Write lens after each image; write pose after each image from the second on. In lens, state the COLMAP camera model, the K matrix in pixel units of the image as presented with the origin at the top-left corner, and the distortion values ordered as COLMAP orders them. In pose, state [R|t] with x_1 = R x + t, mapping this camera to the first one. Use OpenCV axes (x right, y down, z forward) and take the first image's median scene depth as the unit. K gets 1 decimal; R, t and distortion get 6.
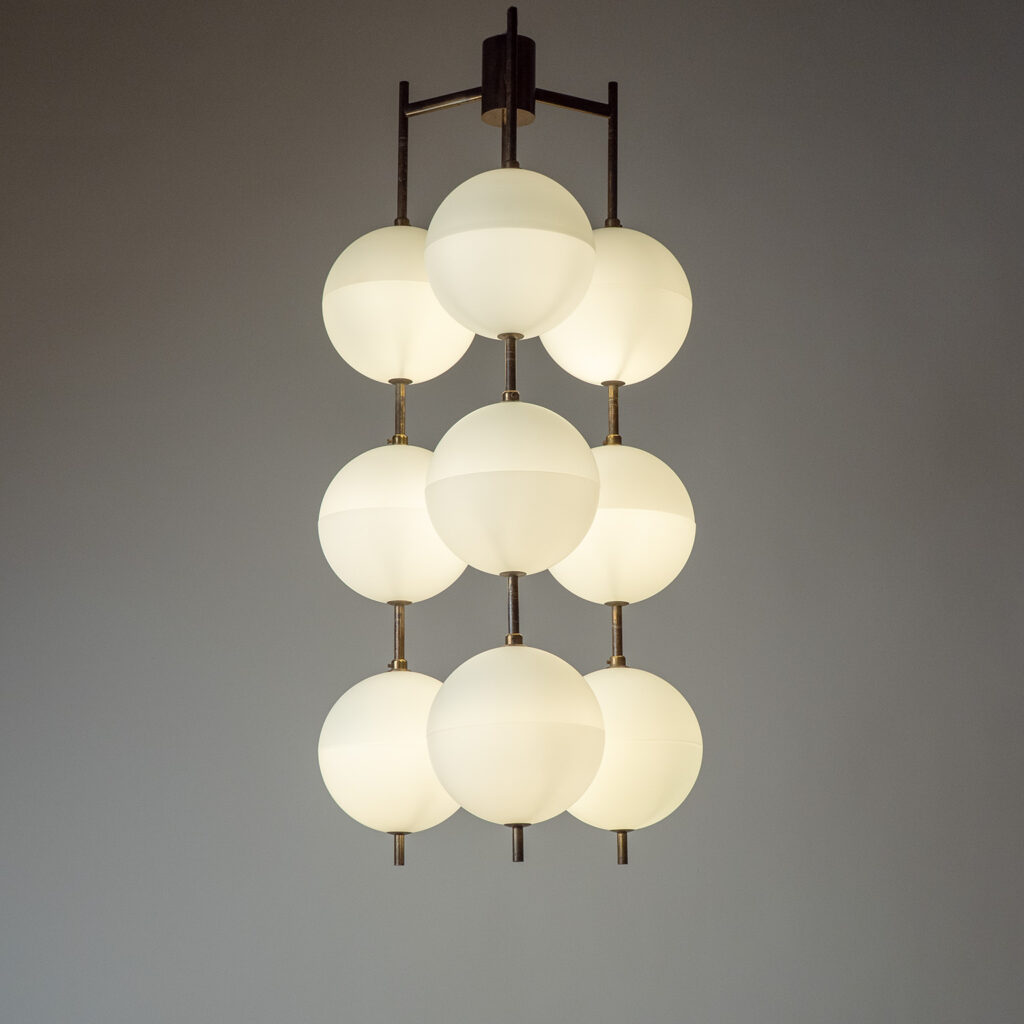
lens RADIAL K [[1985.6, 0, 507.6], [0, 1985.6, 511.0], [0, 0, 1]] dist [-0.169660, 0.000000]
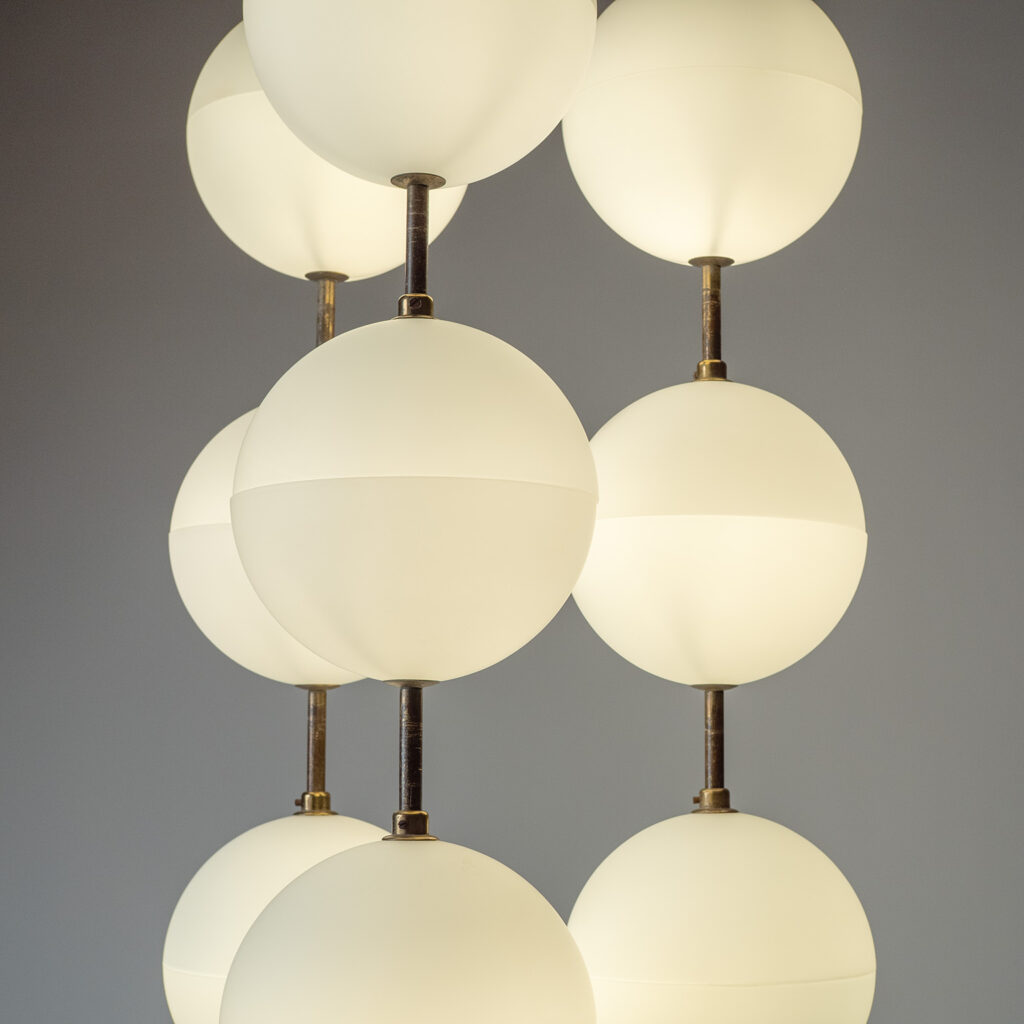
lens RADIAL K [[1985.6, 0, 513.1], [0, 1985.6, 516.5], [0, 0, 1]] dist [-0.169660, 0.000000]
pose [[0.978196, -0.021928, -0.206525, 0.111930], [0.036258, 0.997170, 0.065862, -0.034221], [0.204496, -0.071914, 0.976222, 0.483814]]
